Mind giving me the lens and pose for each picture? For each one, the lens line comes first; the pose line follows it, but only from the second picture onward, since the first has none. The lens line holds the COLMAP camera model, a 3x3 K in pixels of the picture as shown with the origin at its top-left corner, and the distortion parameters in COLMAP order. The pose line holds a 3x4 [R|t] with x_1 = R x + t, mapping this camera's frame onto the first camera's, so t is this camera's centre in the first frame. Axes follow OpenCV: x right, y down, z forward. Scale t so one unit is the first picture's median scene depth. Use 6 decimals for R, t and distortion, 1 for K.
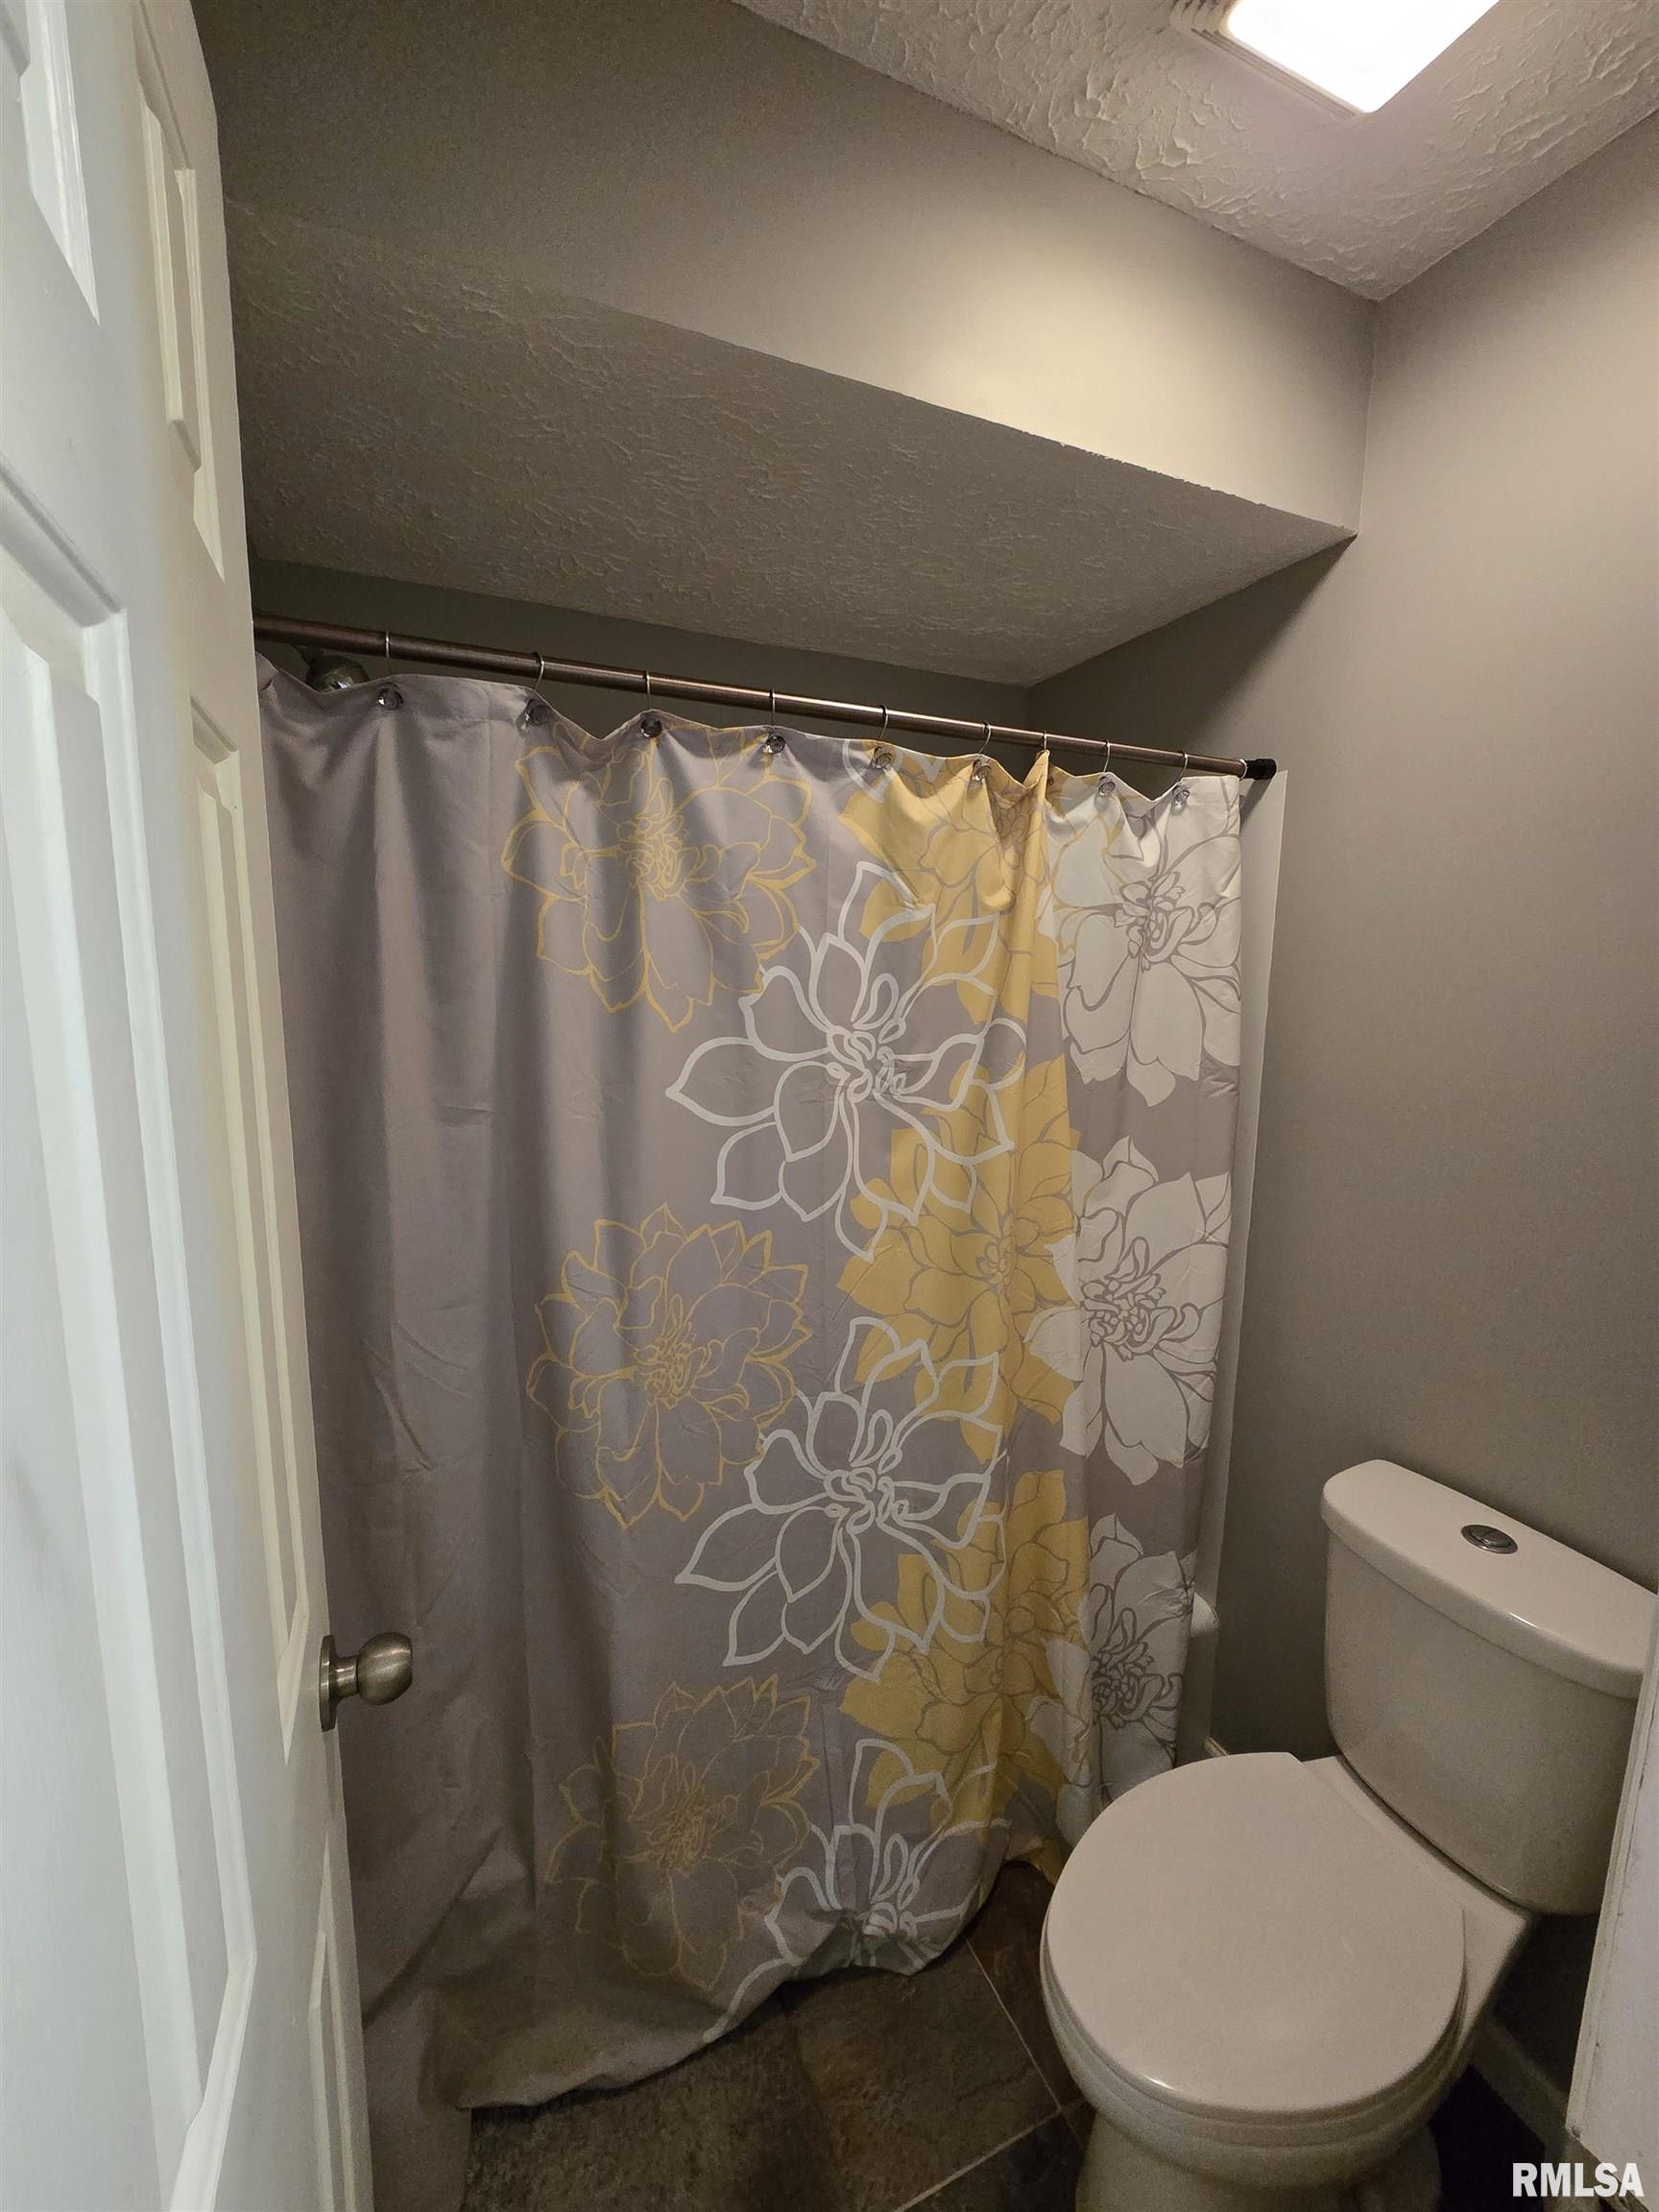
lens RADIAL K [[905.4, 0, 826.2], [0, 905.4, 1109.0], [0, 0, 1]] dist [-0.004665, 0.000899]
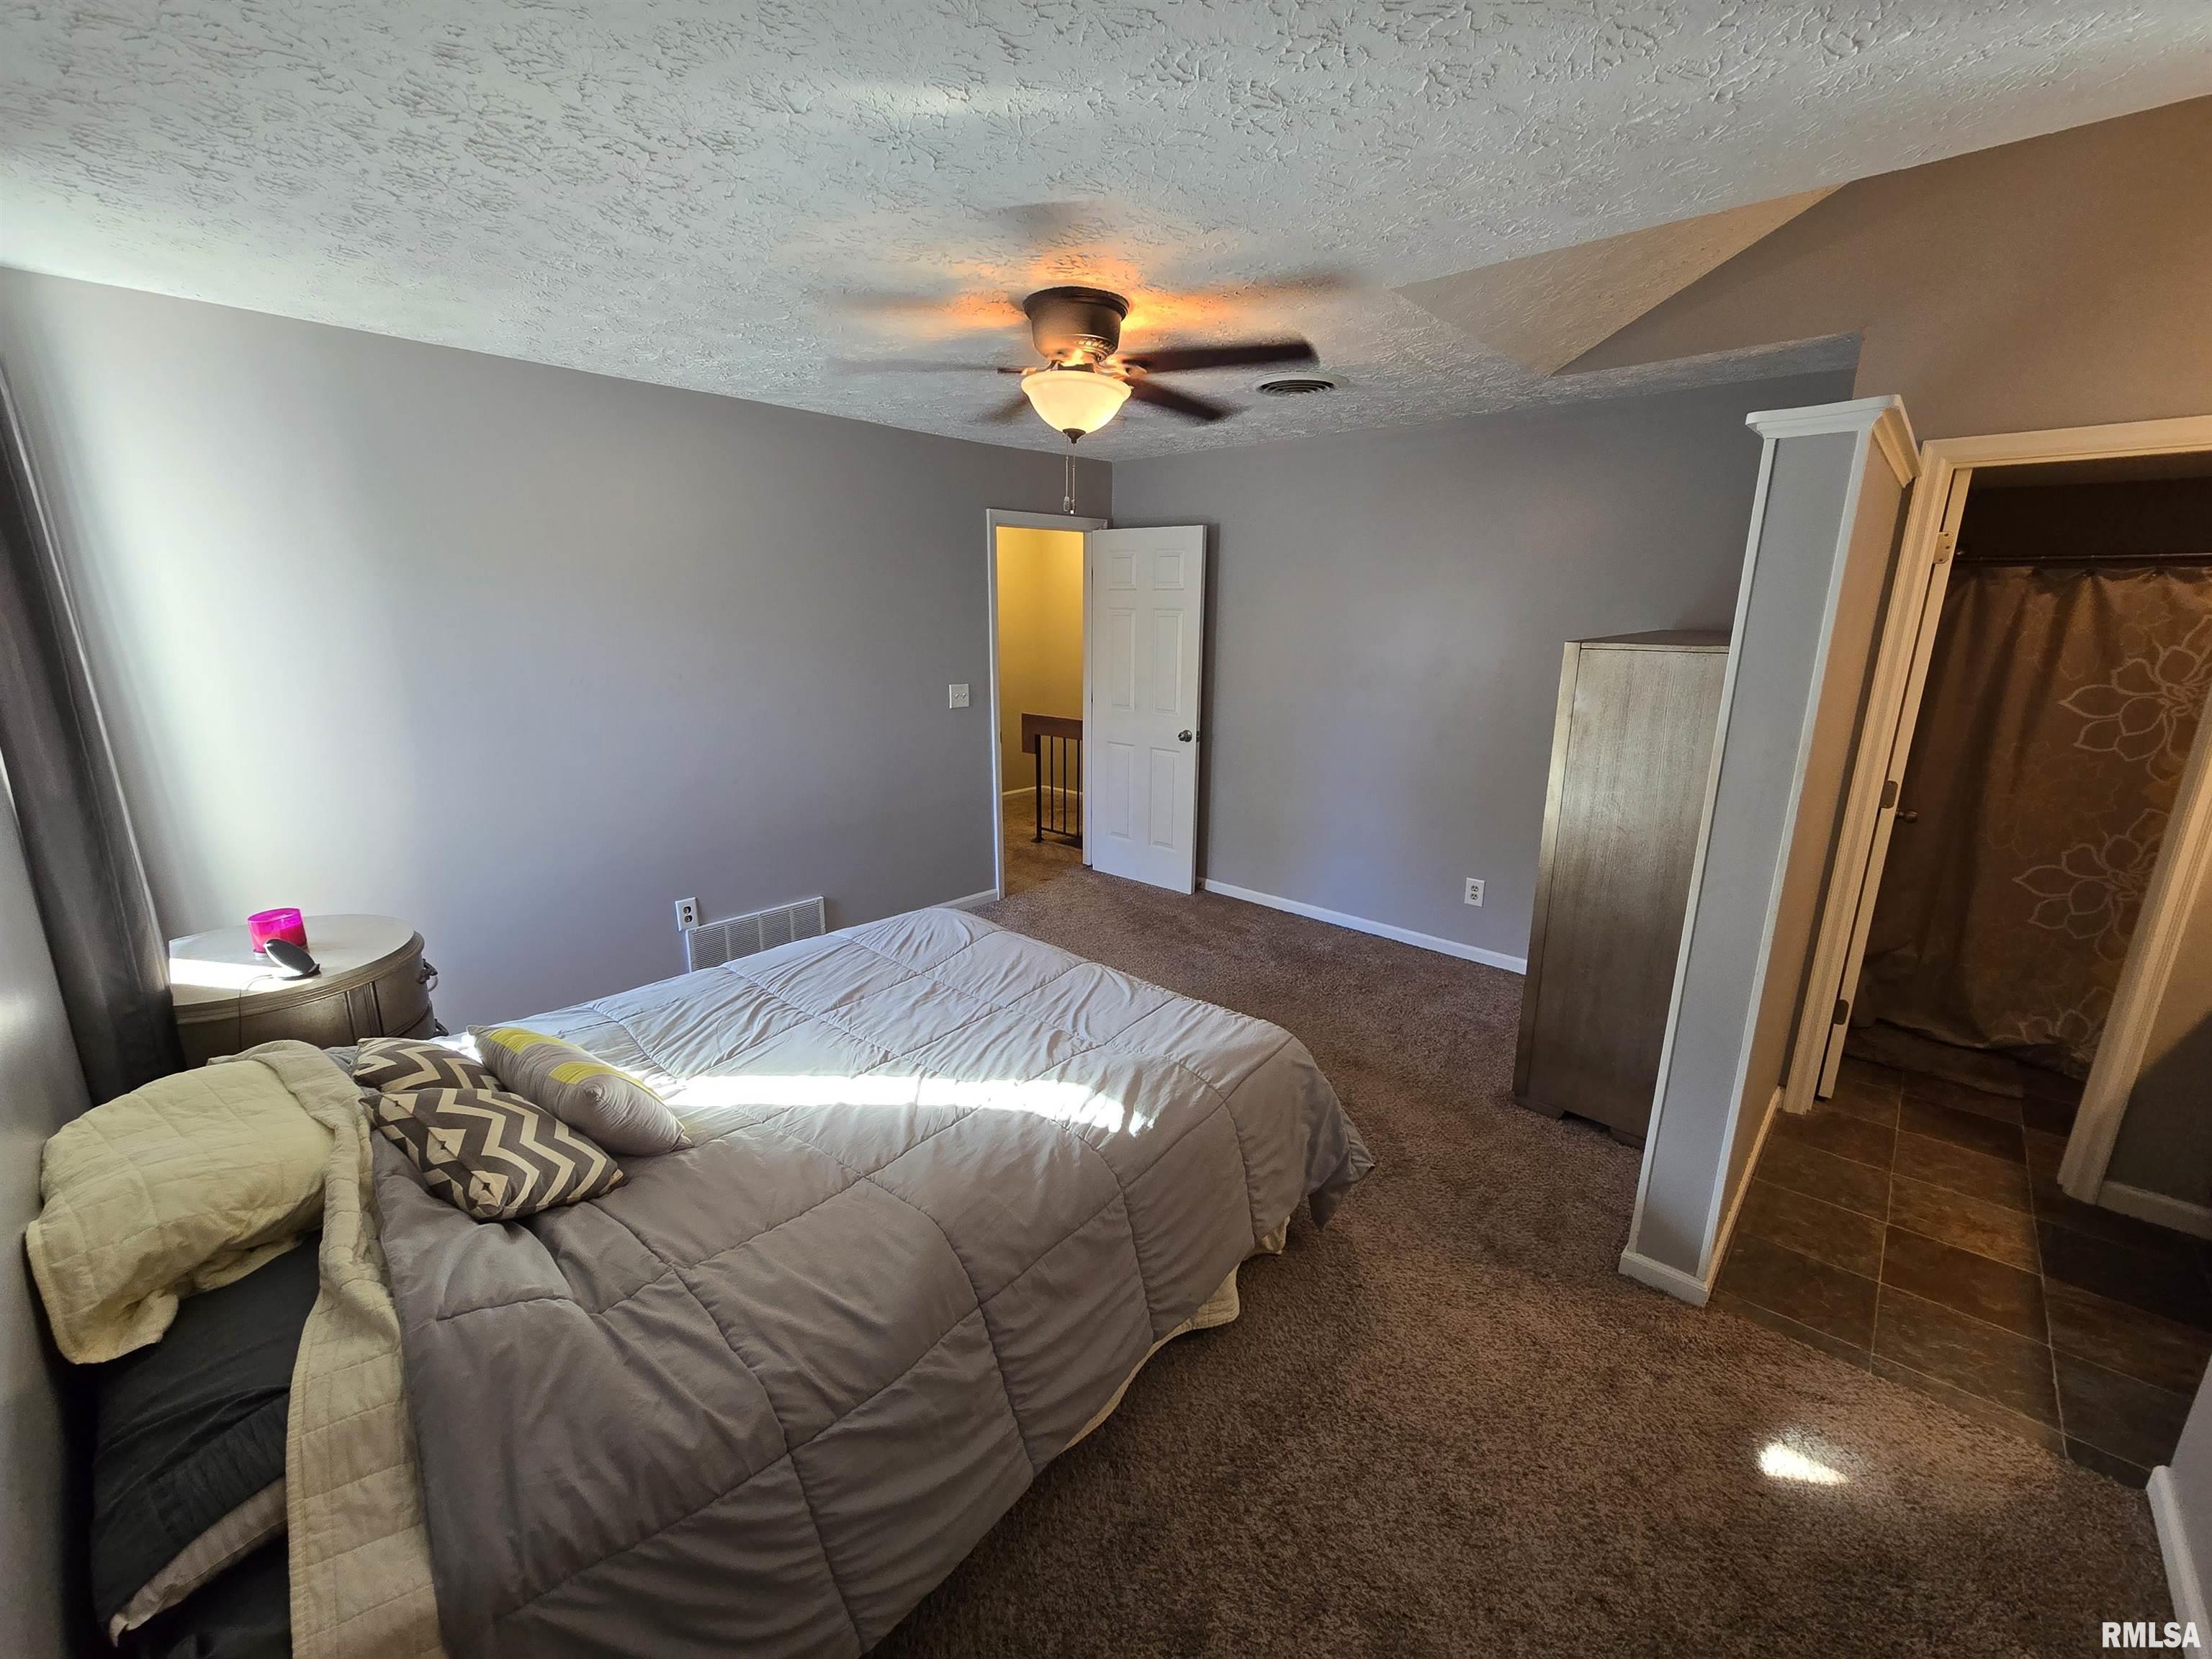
lens RADIAL K [[905.4, 0, 1102.9], [0, 905.4, 828.3], [0, 0, 1]] dist [-0.004665, 0.000899]
pose [[0.413795, 0.217359, -0.884041, 1.055332], [-0.126202, 0.975399, 0.180750, 0.213558], [0.901580, 0.036775, 0.431047, -2.626982]]
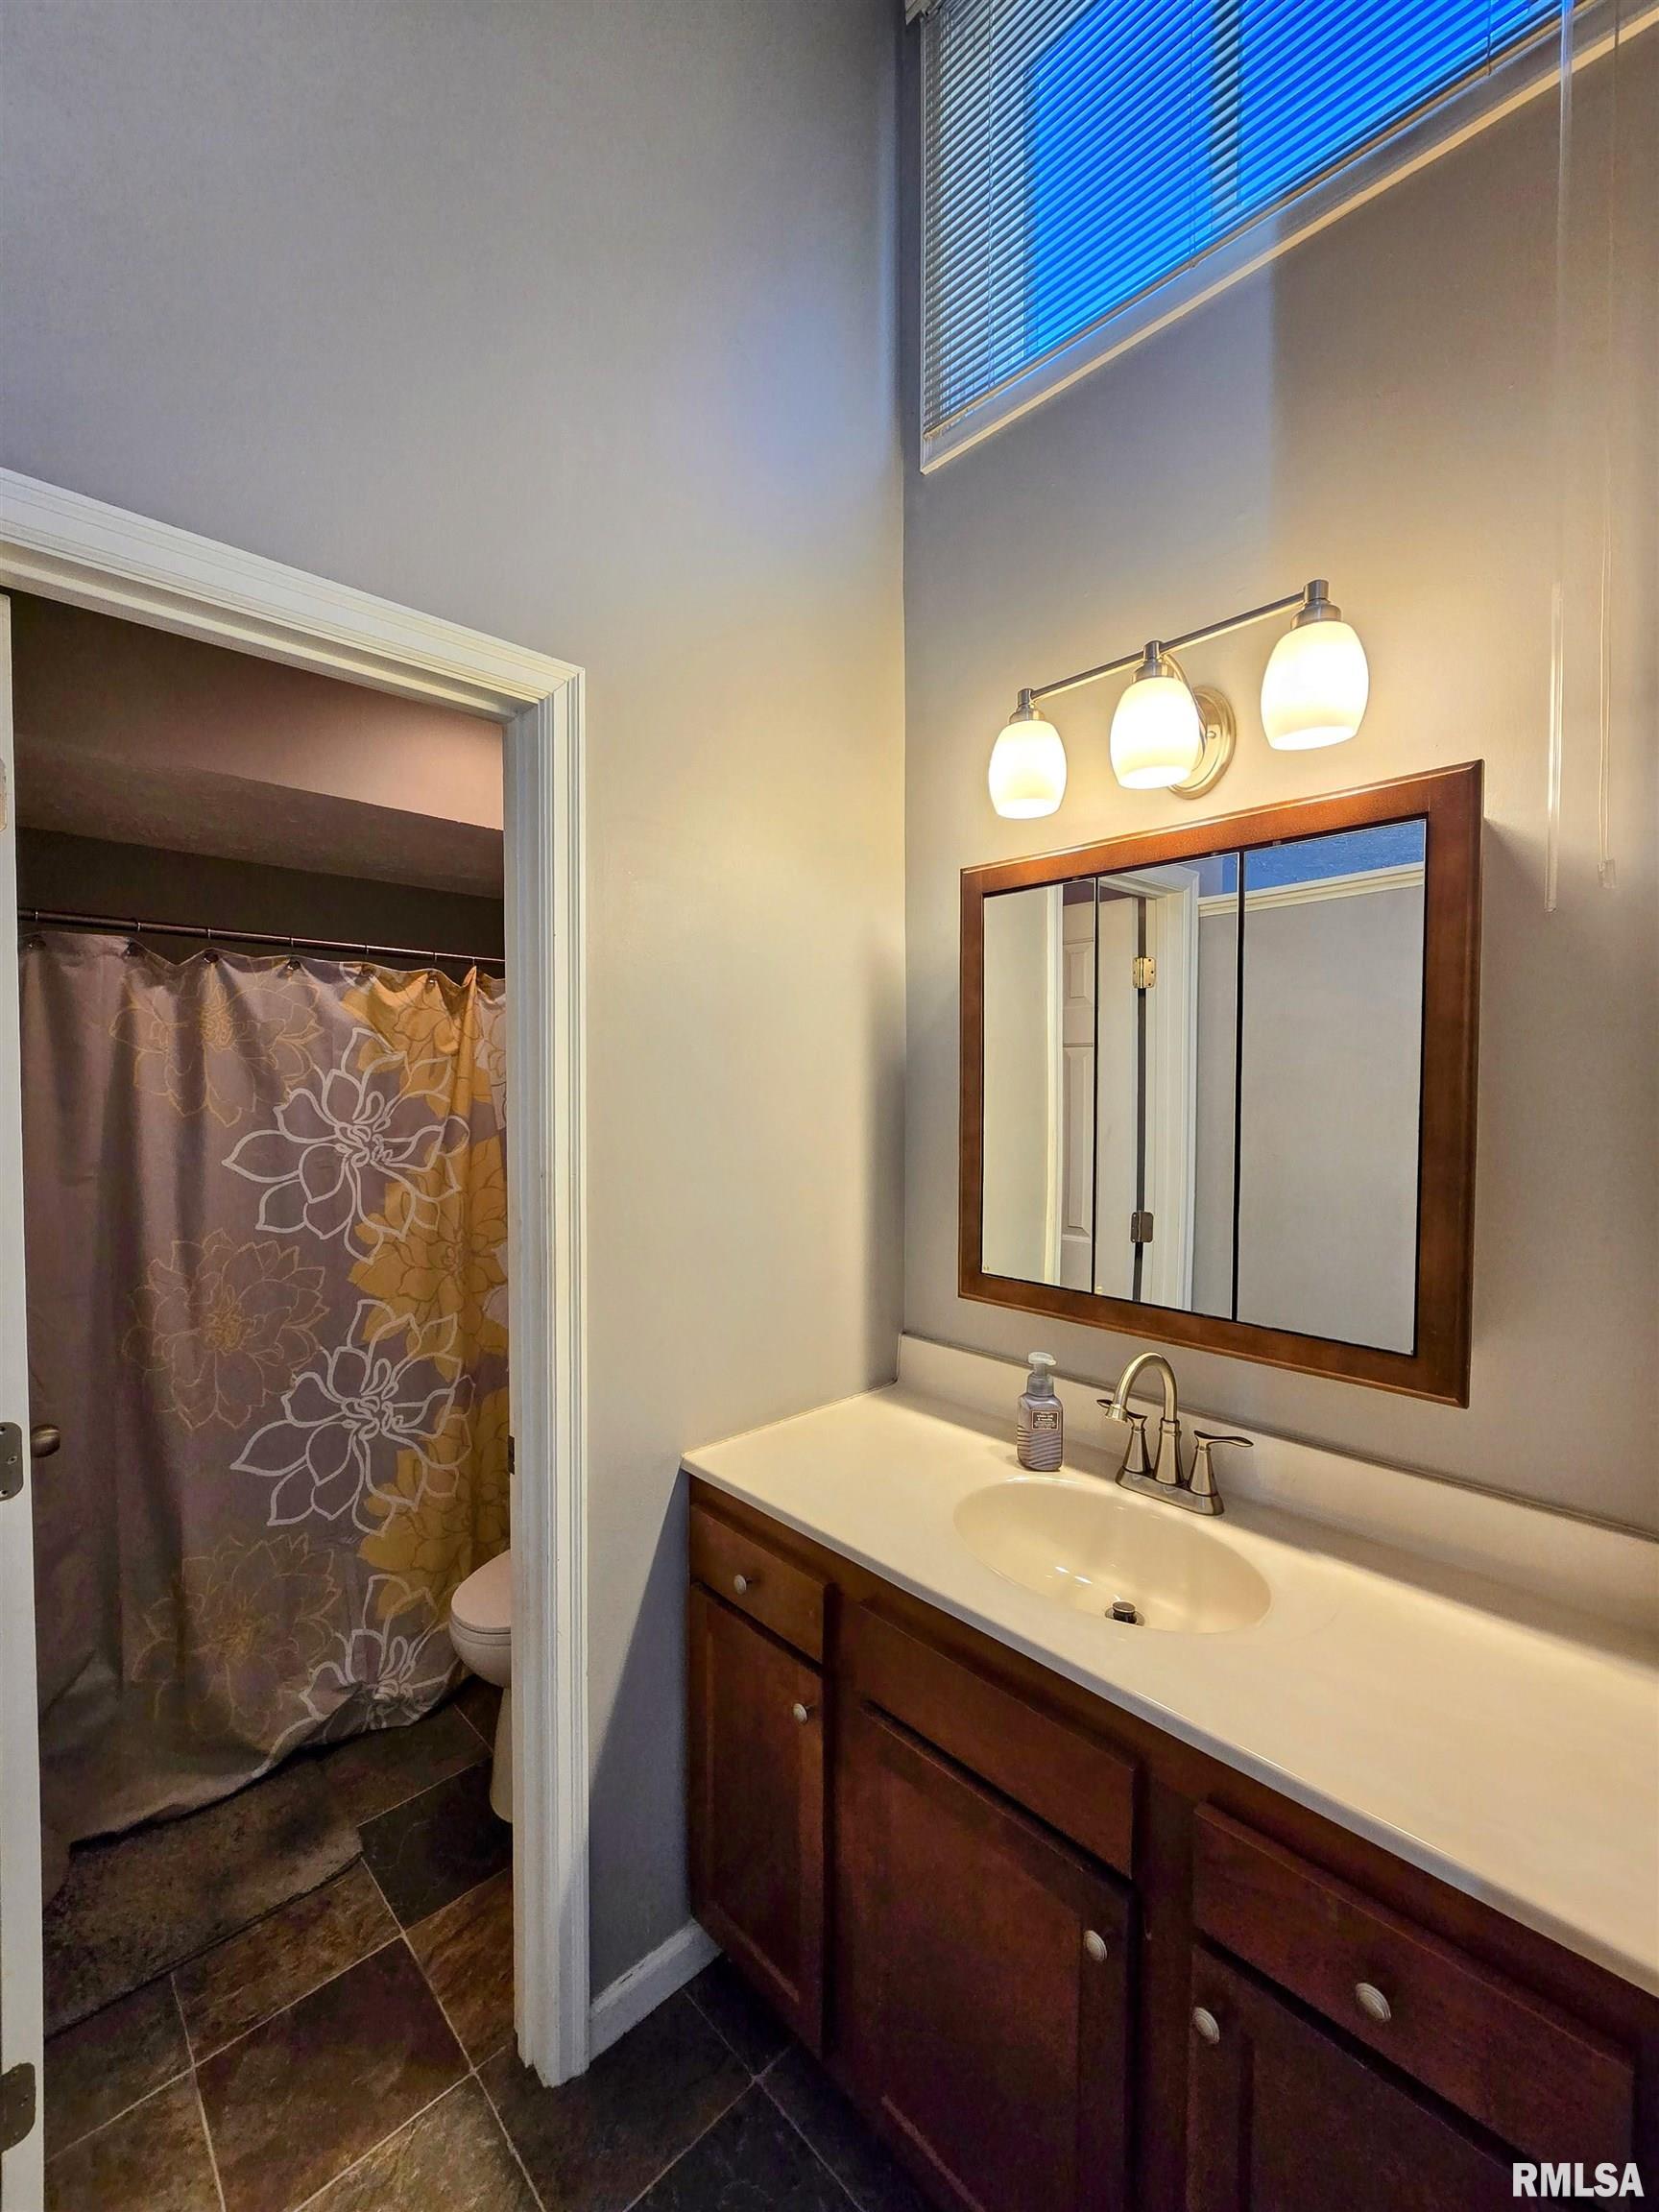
lens RADIAL K [[905.4, 0, 822.7], [0, 905.4, 1113.4], [0, 0, 1]] dist [-0.004665, 0.000899]
pose [[0.933488, -0.024673, 0.357759, 0.248834], [0.065410, 0.992609, -0.102216, 0.125598], [-0.352593, 0.118818, 0.928203, -0.904641]]
